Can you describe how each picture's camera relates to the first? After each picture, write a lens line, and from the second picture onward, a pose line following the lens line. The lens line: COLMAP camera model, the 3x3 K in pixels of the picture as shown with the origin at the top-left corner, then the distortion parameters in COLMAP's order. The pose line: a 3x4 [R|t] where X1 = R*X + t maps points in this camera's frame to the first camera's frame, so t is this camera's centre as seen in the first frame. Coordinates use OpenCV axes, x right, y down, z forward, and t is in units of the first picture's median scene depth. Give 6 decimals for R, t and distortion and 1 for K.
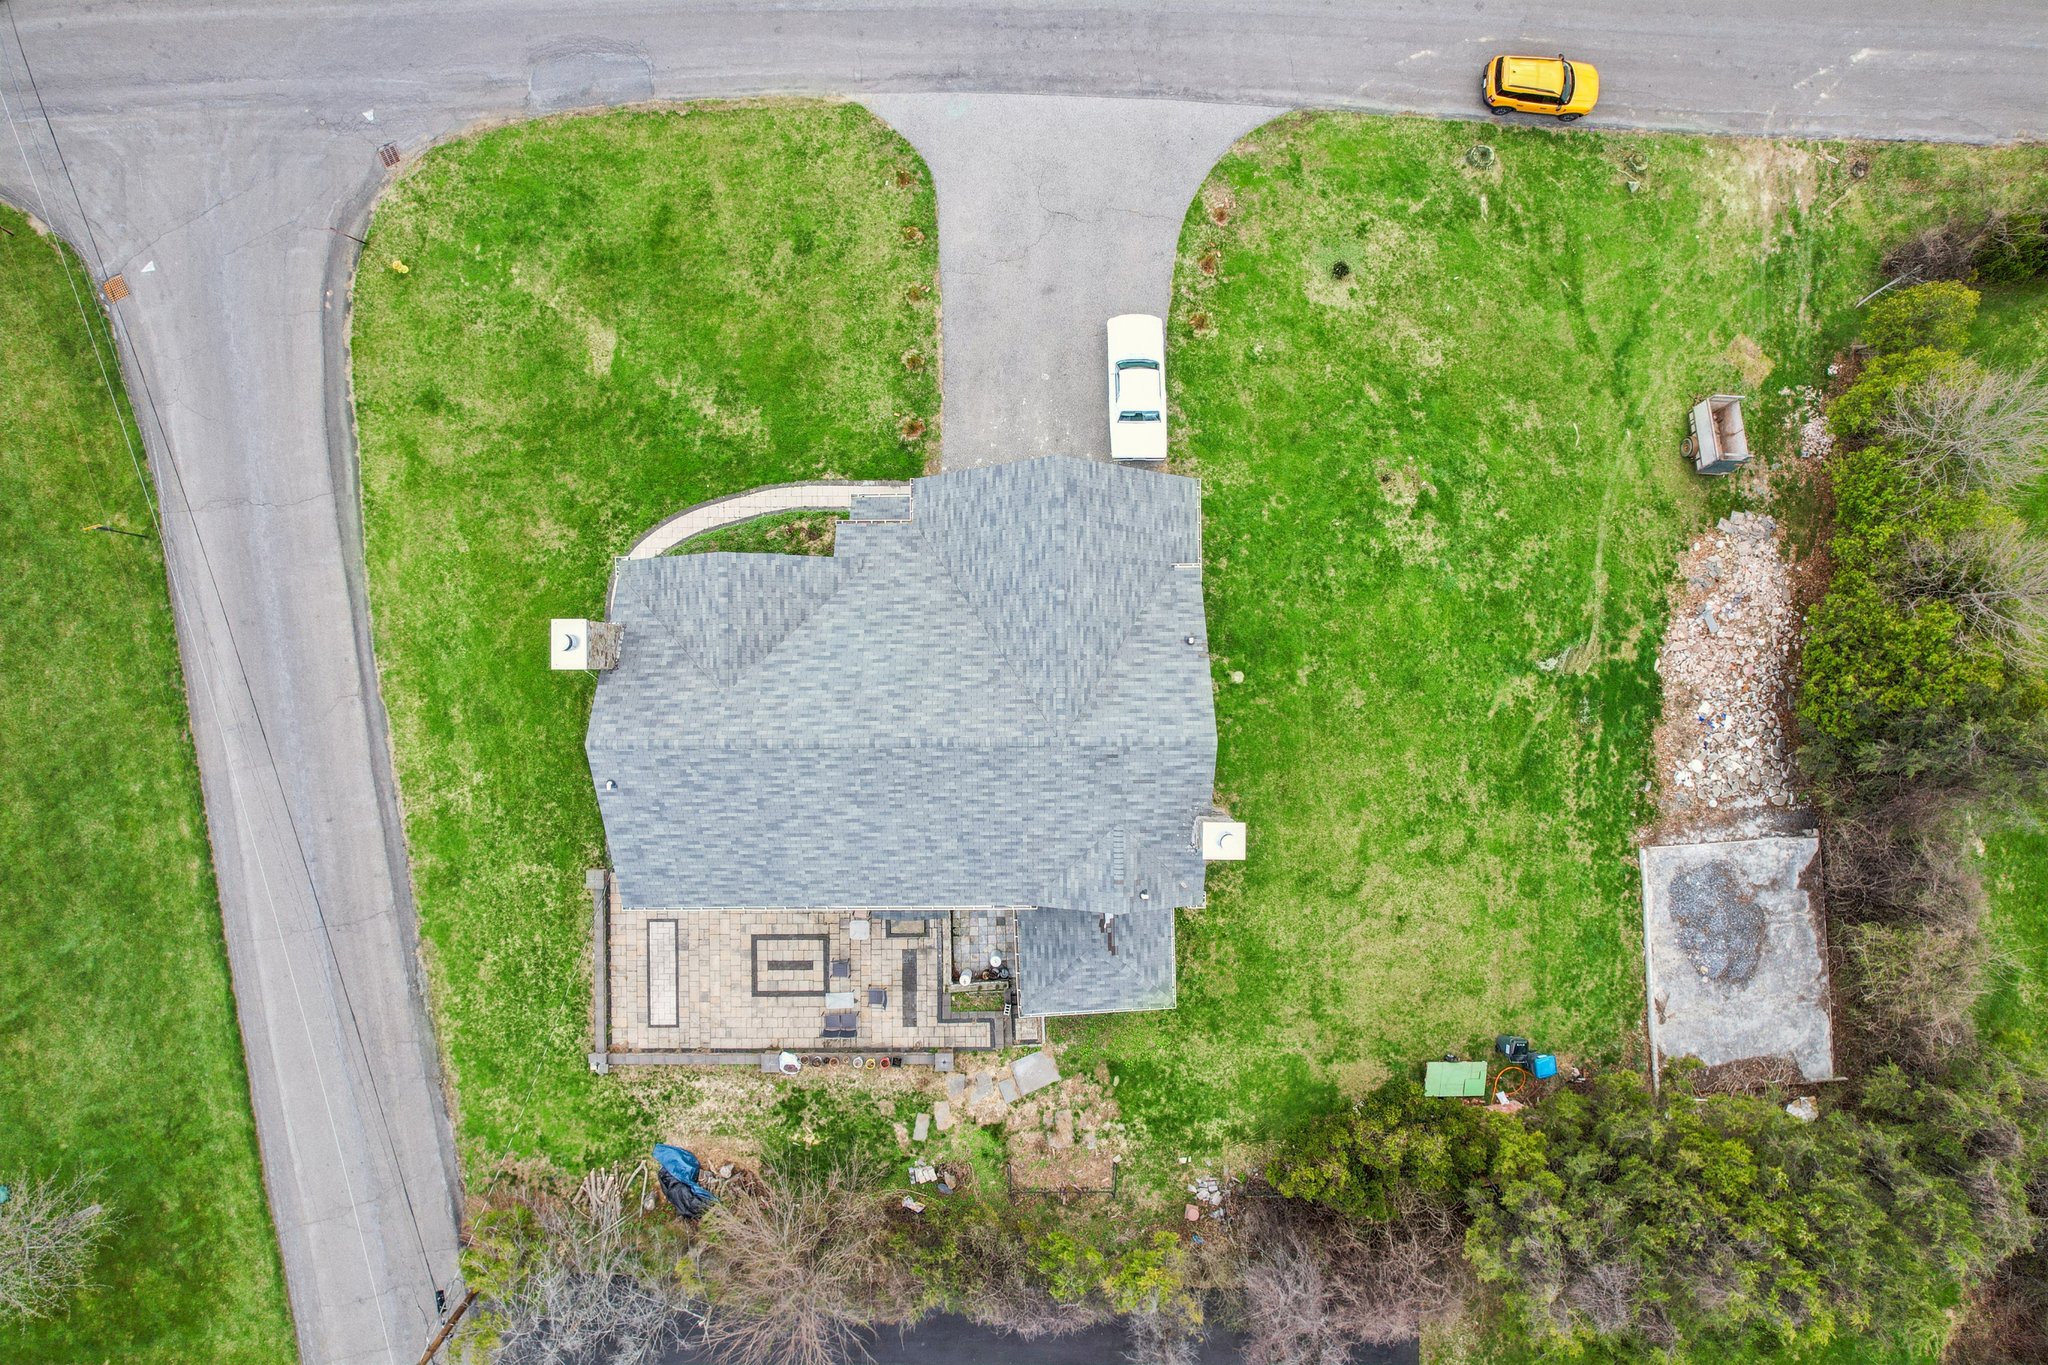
lens RADIAL K [[1334.2, 0, 1024.0], [0, 1334.2, 682.5], [0, 0, 1]] dist [-0.069717, 0.048021]
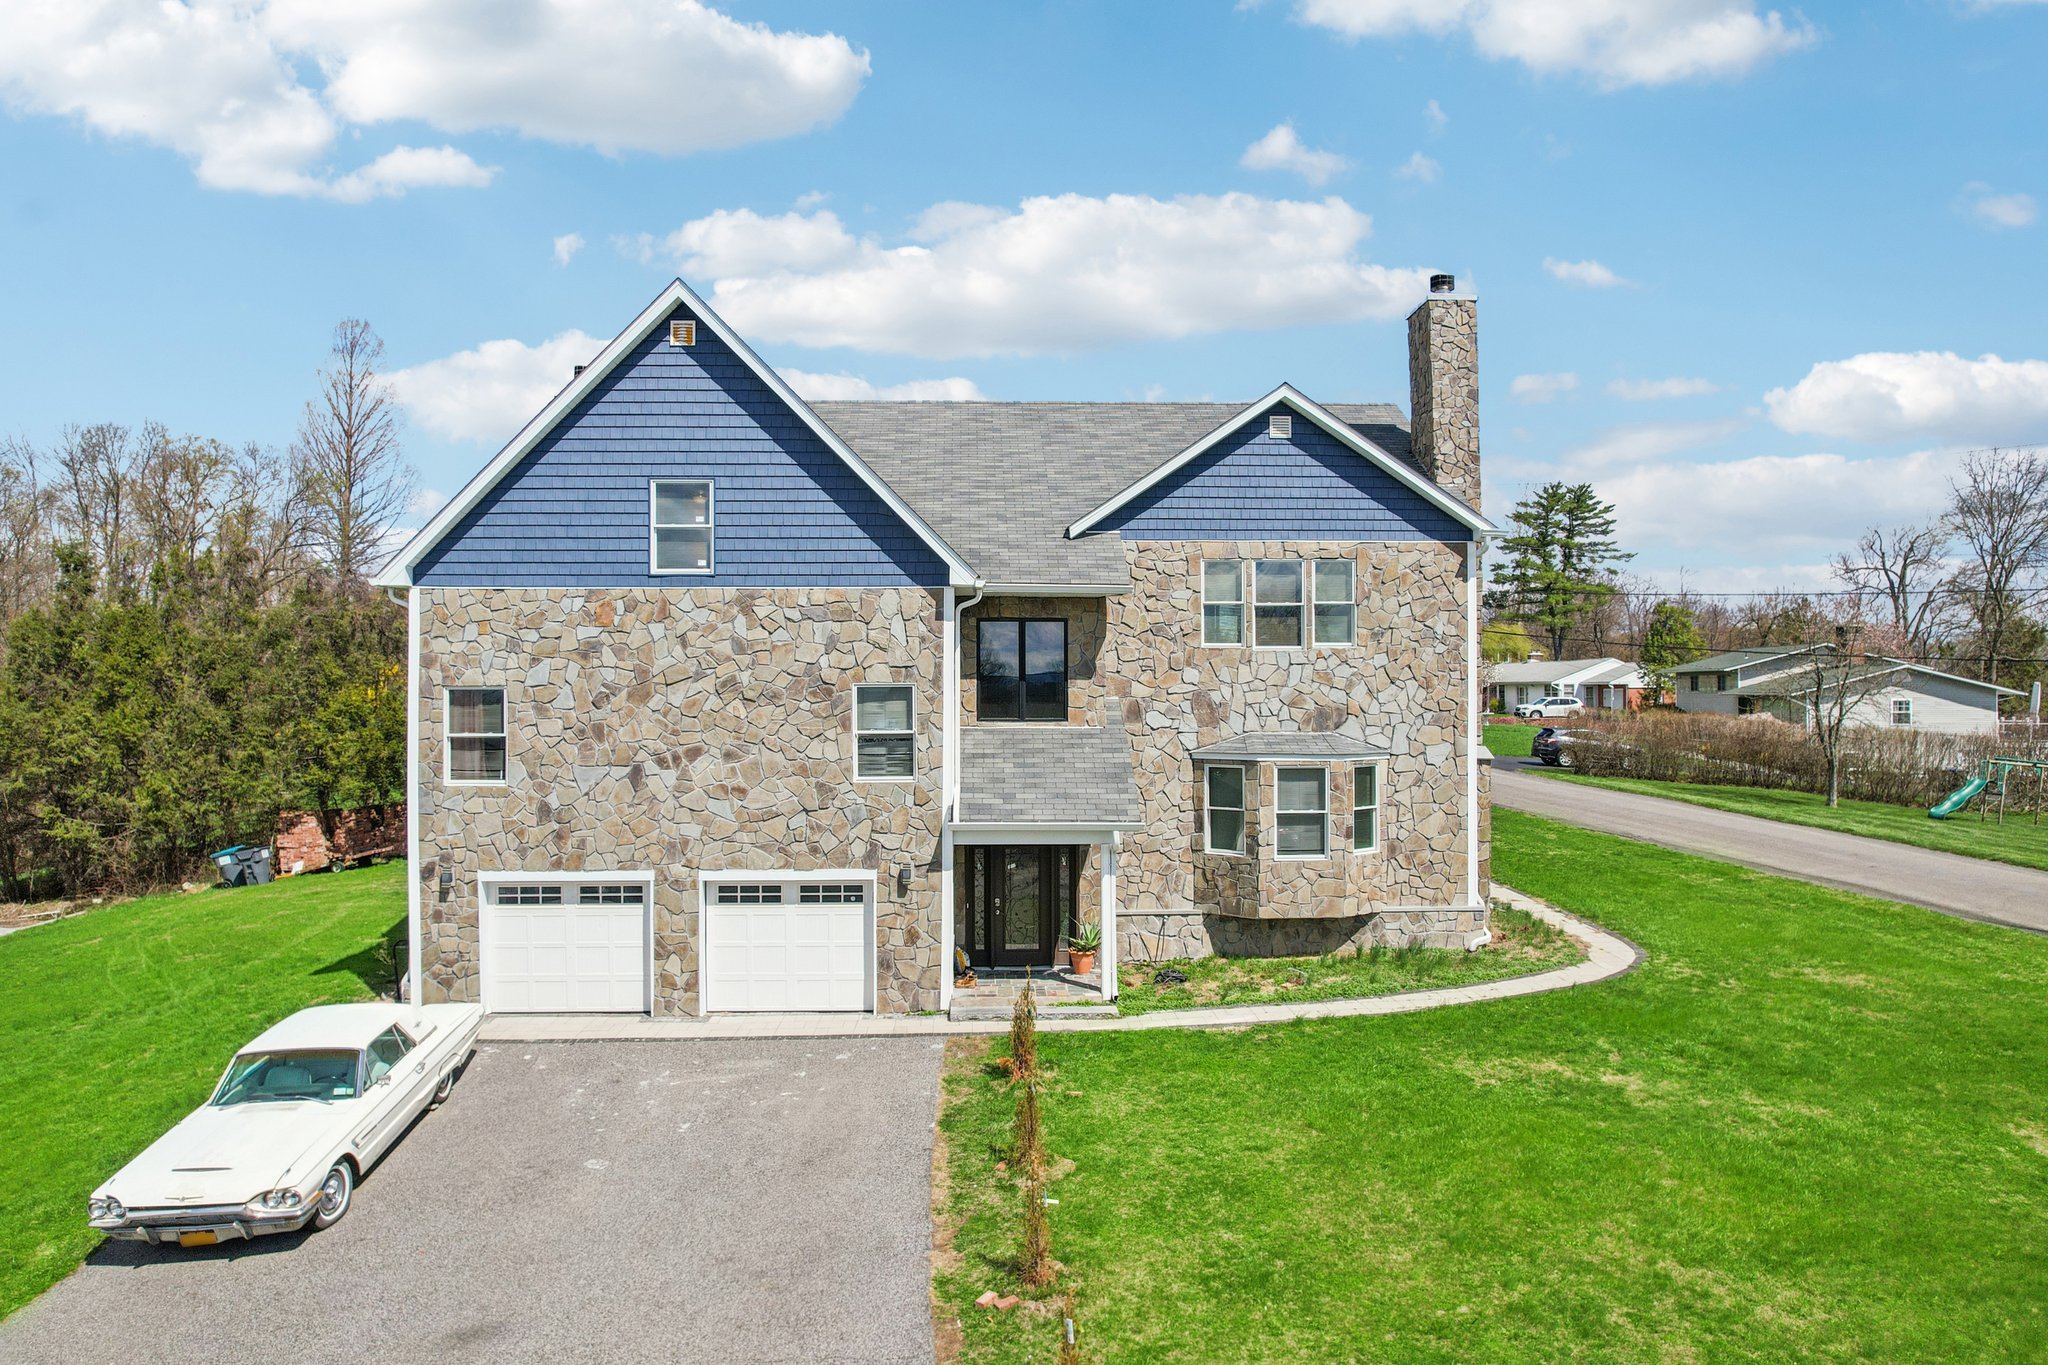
lens RADIAL K [[1334.2, 0, 1024.0], [0, 1334.2, 682.5], [0, 0, 1]] dist [-0.069717, 0.048021]
pose [[-0.999432, -0.001438, -0.033682, -0.072909], [-0.033697, 0.012670, 0.999352, -0.547041], [-0.001010, 0.999919, -0.012711, 0.914145]]
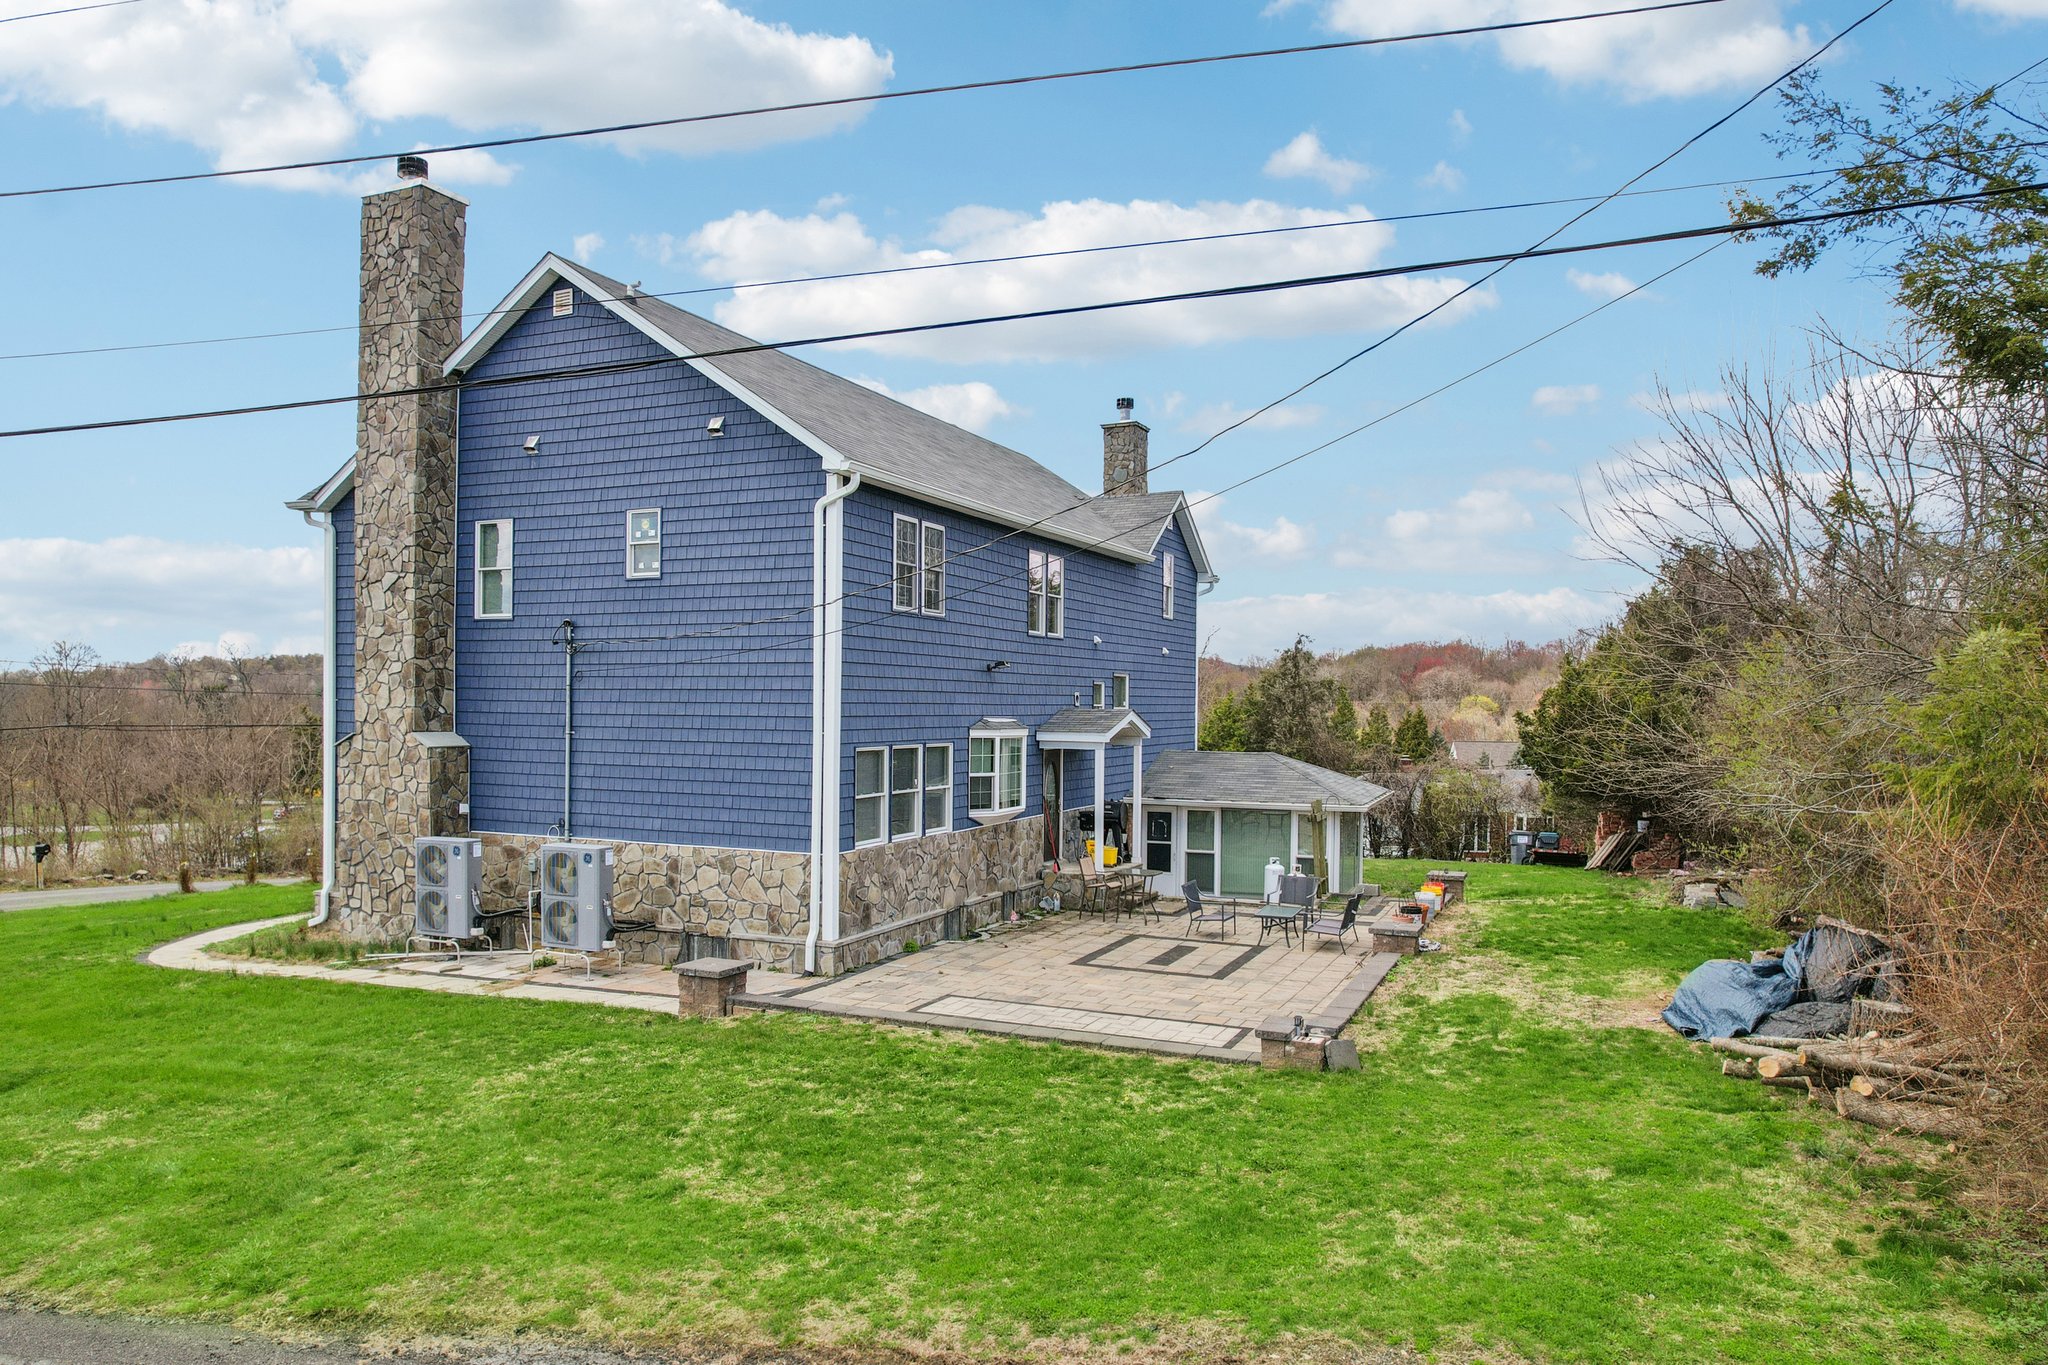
lens RADIAL K [[1336.5, 0, 1020.7], [0, 1336.5, 738.6], [0, 0, 1]] dist [-0.057041, 0.000036]
pose [[0.411398, -0.022970, 0.911166, -0.571686], [0.911419, 0.019340, -0.411024, 0.338913], [-0.008180, 0.999549, 0.028892, 0.919969]]
